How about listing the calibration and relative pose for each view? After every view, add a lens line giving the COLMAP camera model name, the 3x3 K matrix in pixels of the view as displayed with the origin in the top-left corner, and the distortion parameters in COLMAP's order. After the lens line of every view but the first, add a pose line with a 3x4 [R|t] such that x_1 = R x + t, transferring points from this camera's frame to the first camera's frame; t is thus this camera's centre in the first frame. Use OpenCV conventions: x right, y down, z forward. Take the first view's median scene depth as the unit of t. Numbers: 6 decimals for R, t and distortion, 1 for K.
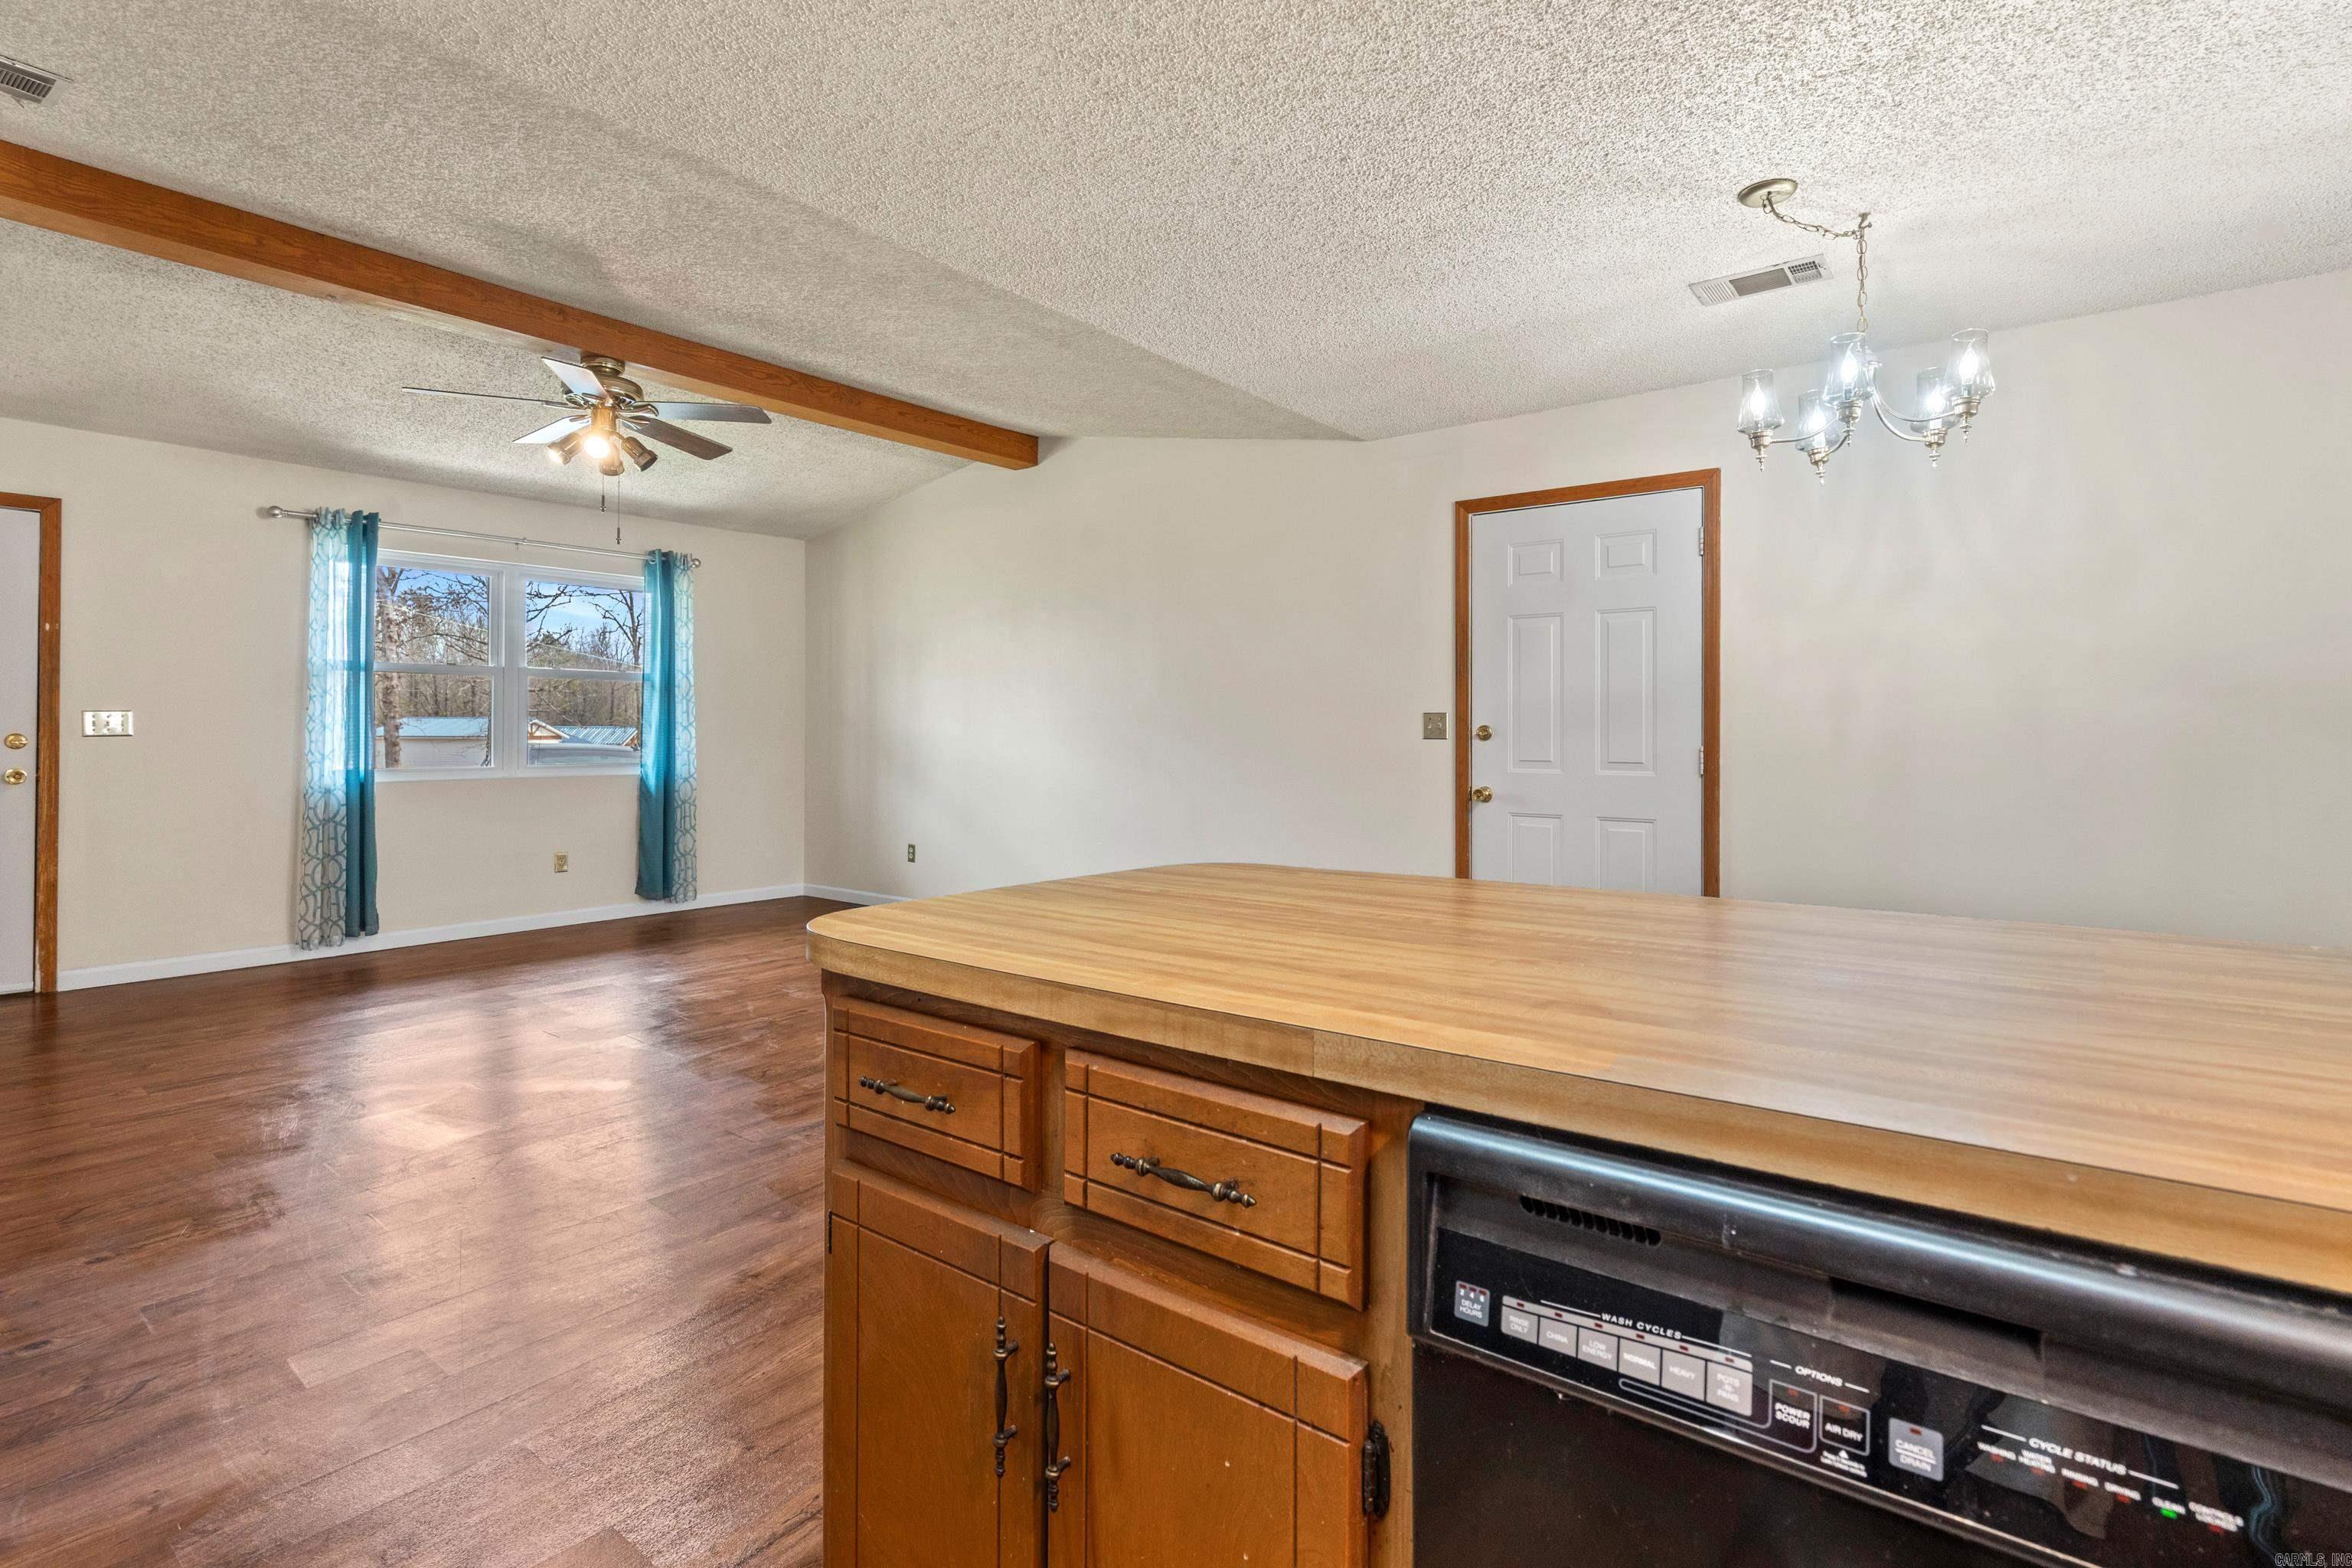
lens RADIAL K [[1080.4, 0, 1151.1], [0, 1080.4, 722.3], [0, 0, 1]] dist [-0.004795, 0.003050]
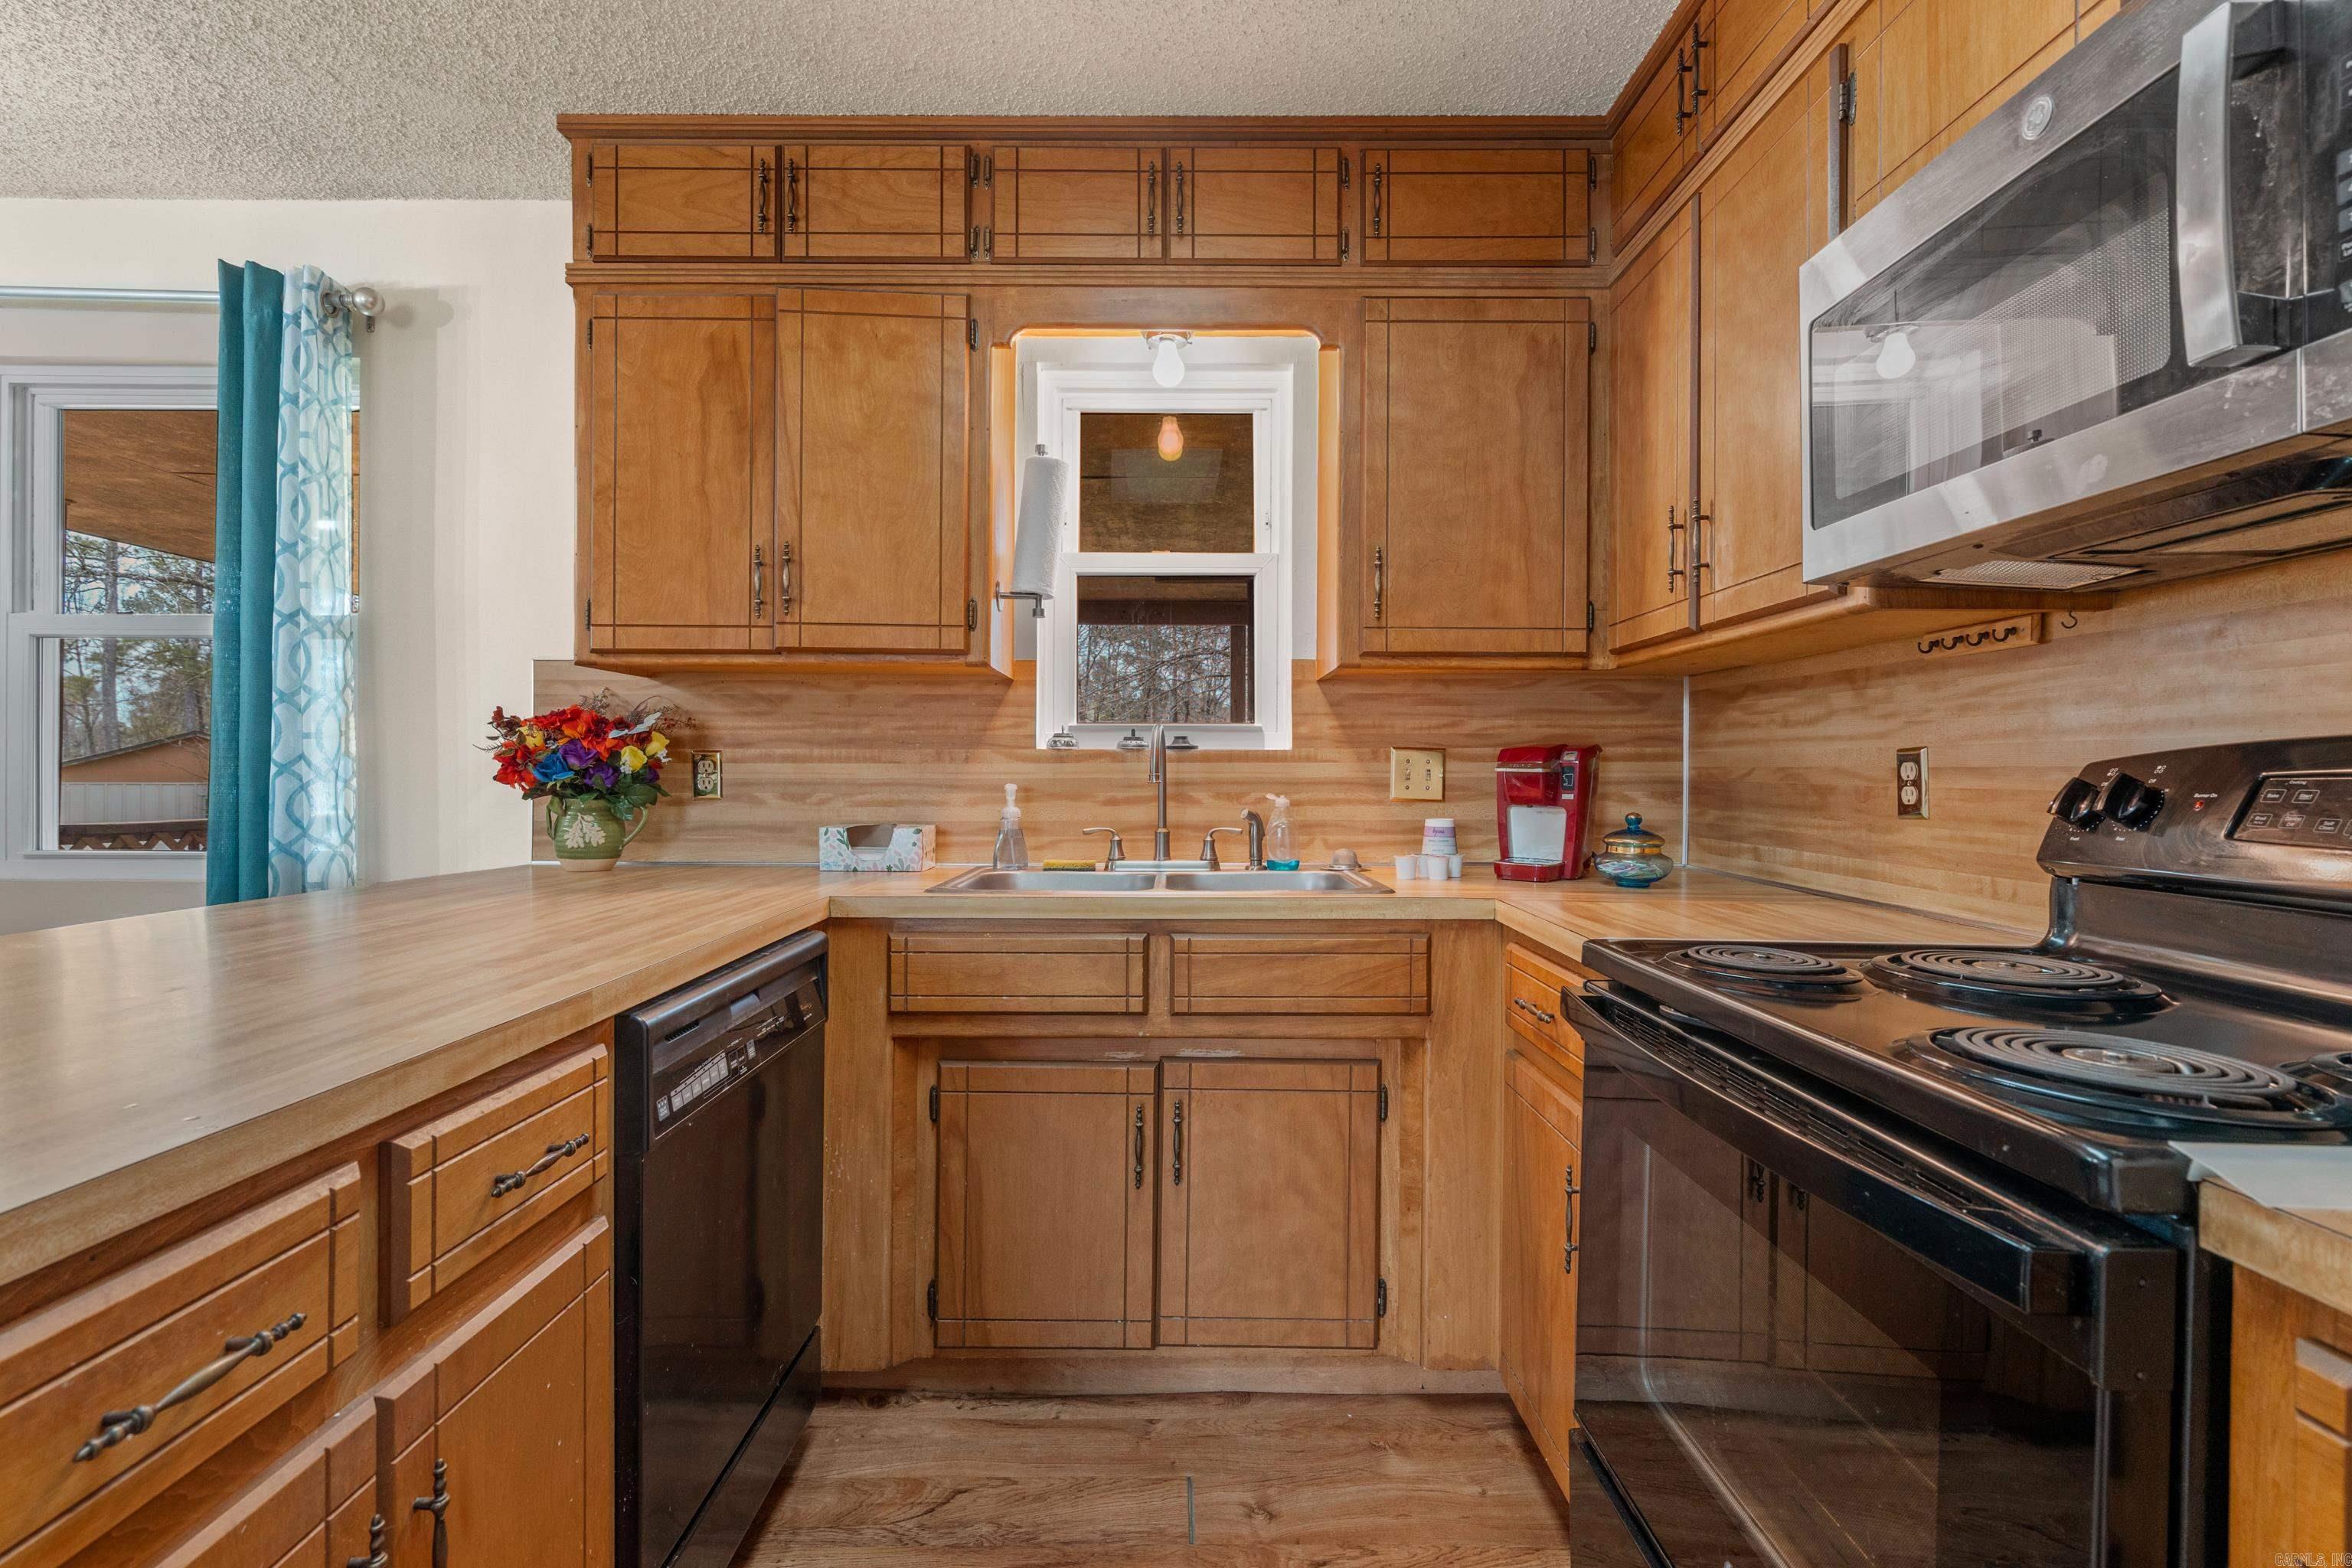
lens RADIAL K [[1080.4, 0, 1169.5], [0, 1080.4, 770.9], [0, 0, 1]] dist [-0.004795, 0.003050]
pose [[-0.615625, -0.003944, 0.788029, -0.174262], [-0.016537, 0.999832, -0.007916, 0.001874], [-0.787865, -0.017905, -0.615587, 0.164803]]
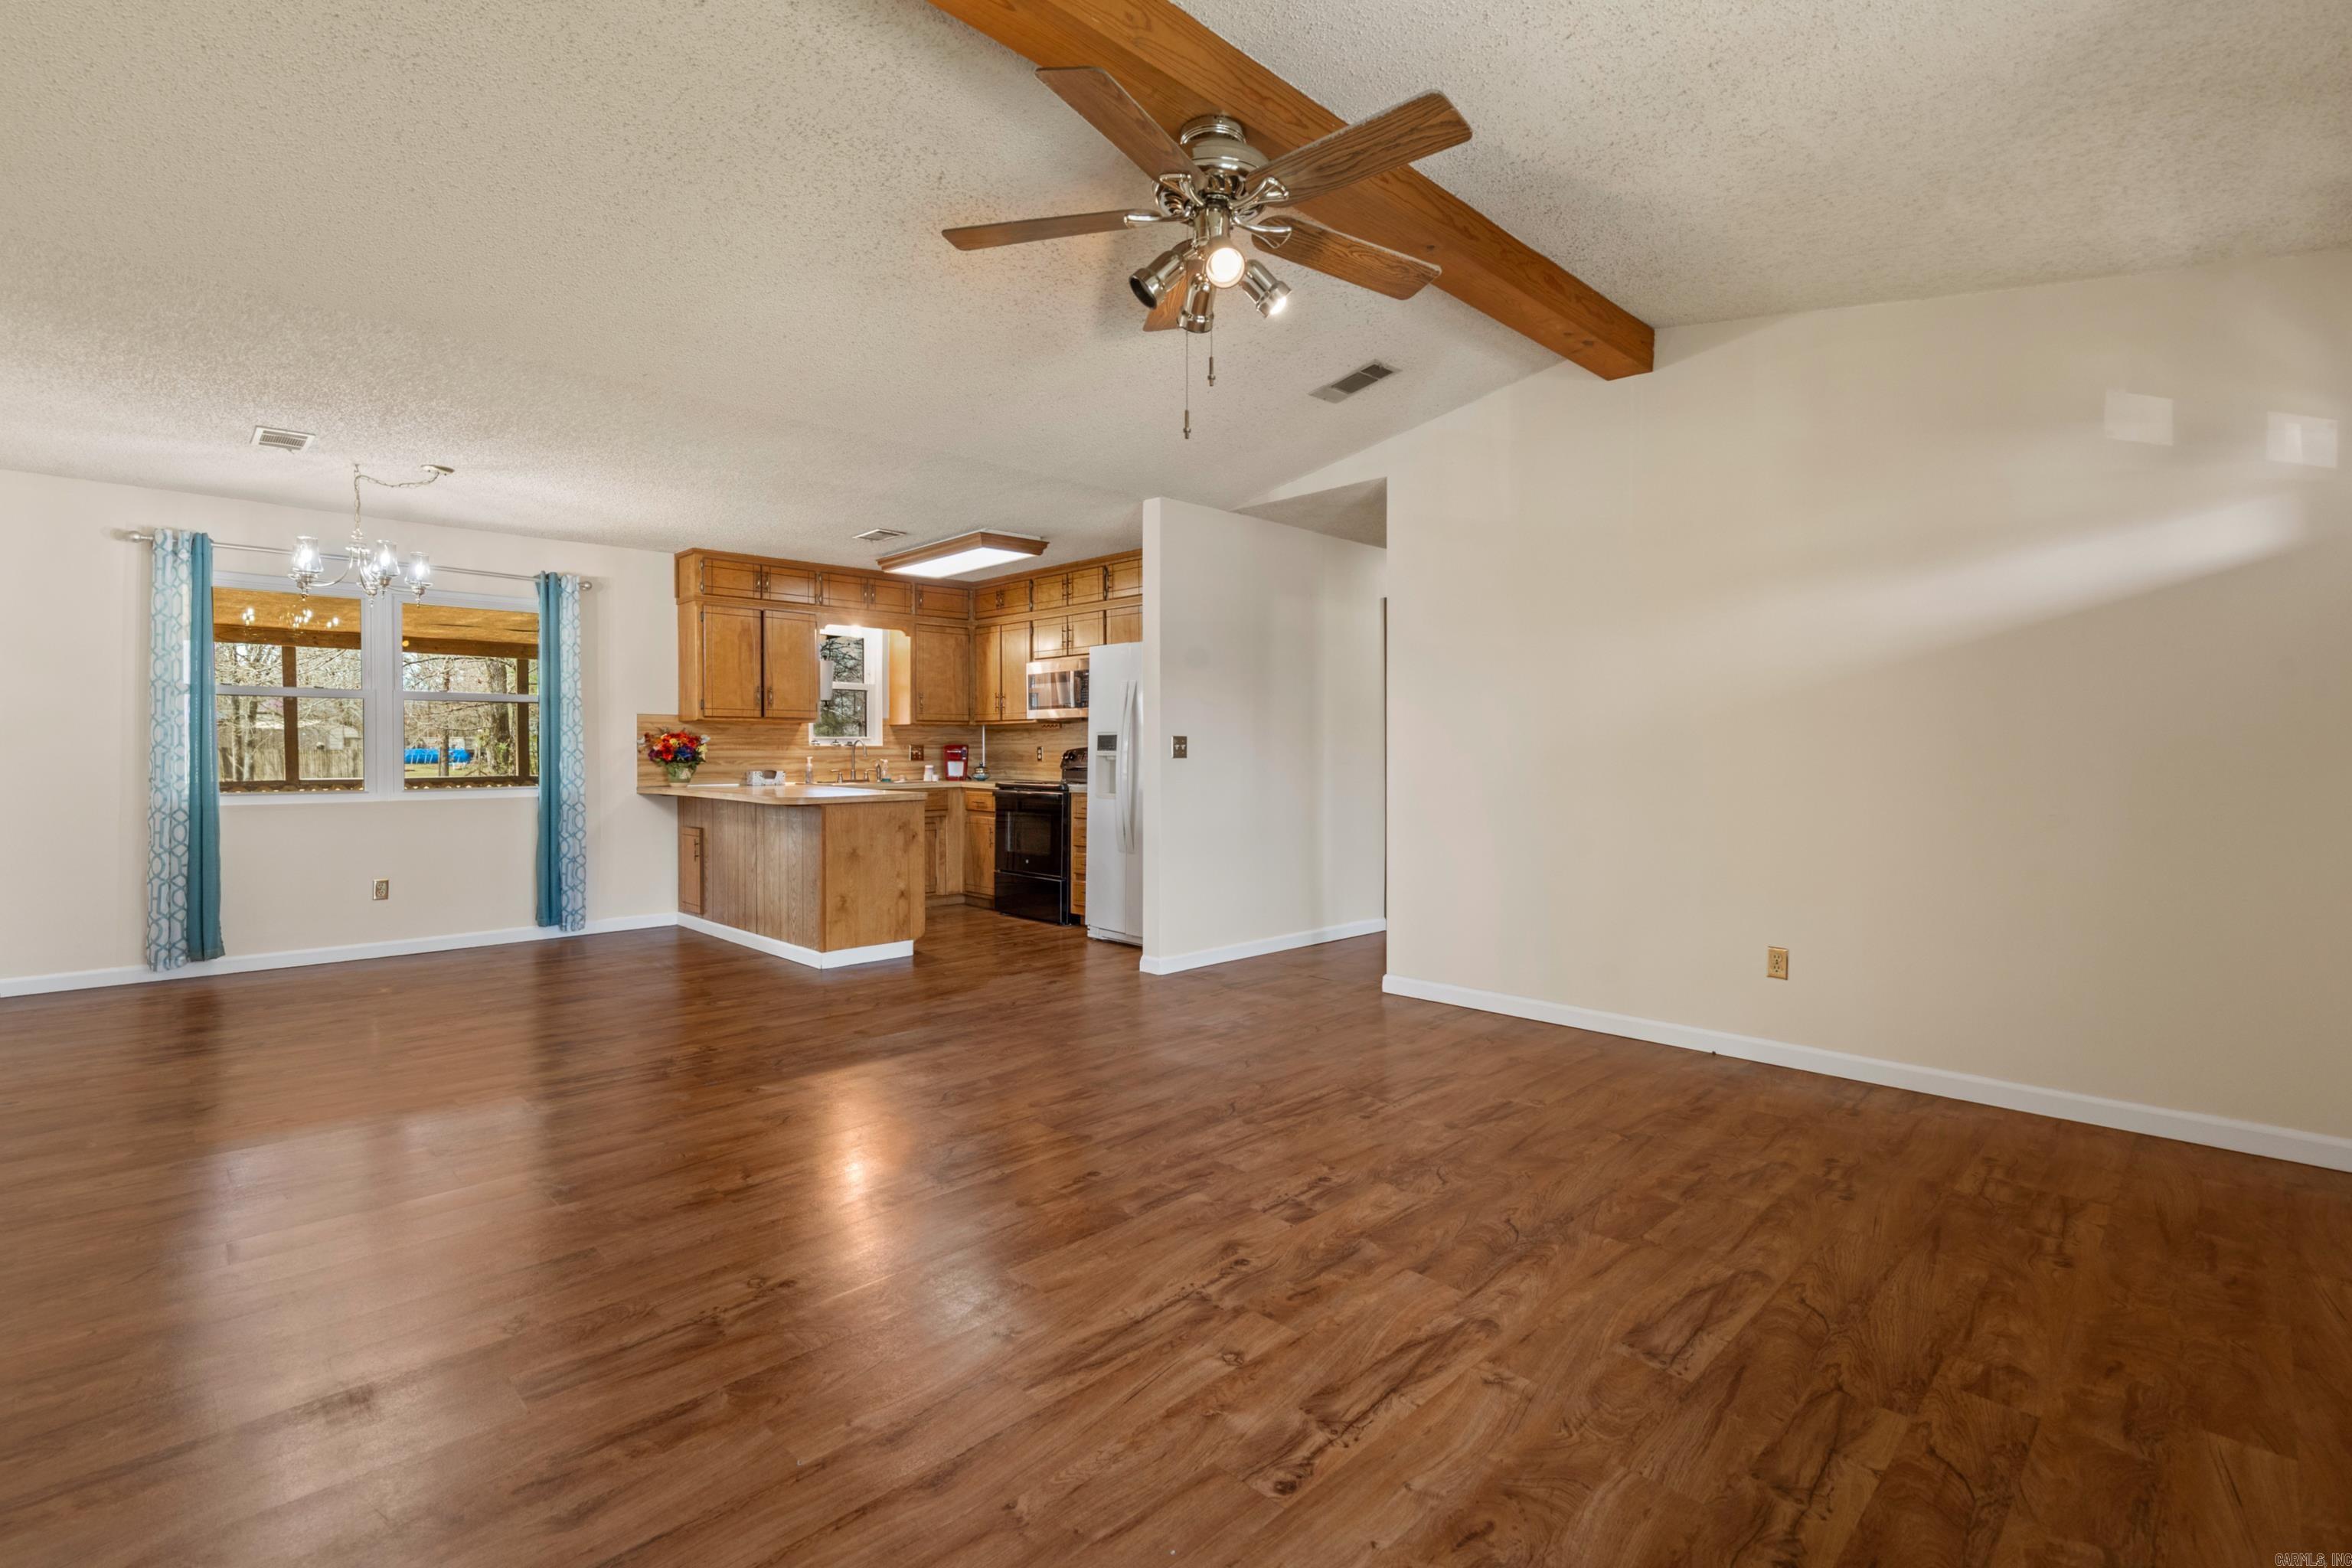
lens RADIAL K [[1080.4, 0, 1199.2], [0, 1080.4, 771.4], [0, 0, 1]] dist [-0.004795, 0.003050]
pose [[-0.993191, -0.003958, 0.116429, -0.464960], [-0.003017, 0.999961, 0.008258, 0.010928], [-0.116457, 0.007850, -0.993165, 1.310610]]
